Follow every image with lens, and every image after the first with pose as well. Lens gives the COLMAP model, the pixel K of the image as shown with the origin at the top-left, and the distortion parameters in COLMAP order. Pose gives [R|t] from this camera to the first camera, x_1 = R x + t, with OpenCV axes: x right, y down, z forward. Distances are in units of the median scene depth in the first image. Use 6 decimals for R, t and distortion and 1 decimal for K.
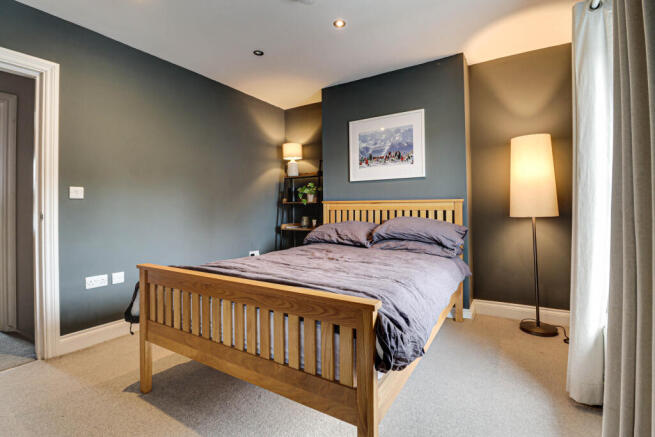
lens RADIAL K [[314.8, 0, 327.9], [0, 314.8, 210.3], [0, 0, 1]] dist [-0.001196, -0.000348]
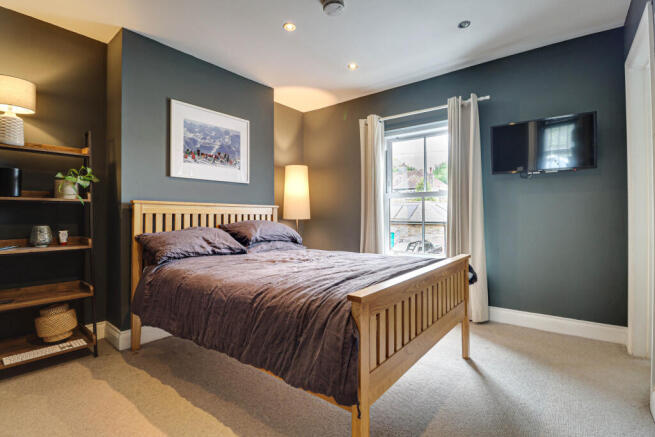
lens RADIAL K [[314.8, 0, 327.9], [0, 314.8, 210.3], [0, 0, 1]] dist [-0.001196, -0.000348]
pose [[0.099793, 0.023375, 0.994734, -0.694561], [0.007025, 0.999683, -0.024196, 0.012696], [-0.994983, 0.009403, 0.099597, 0.582893]]
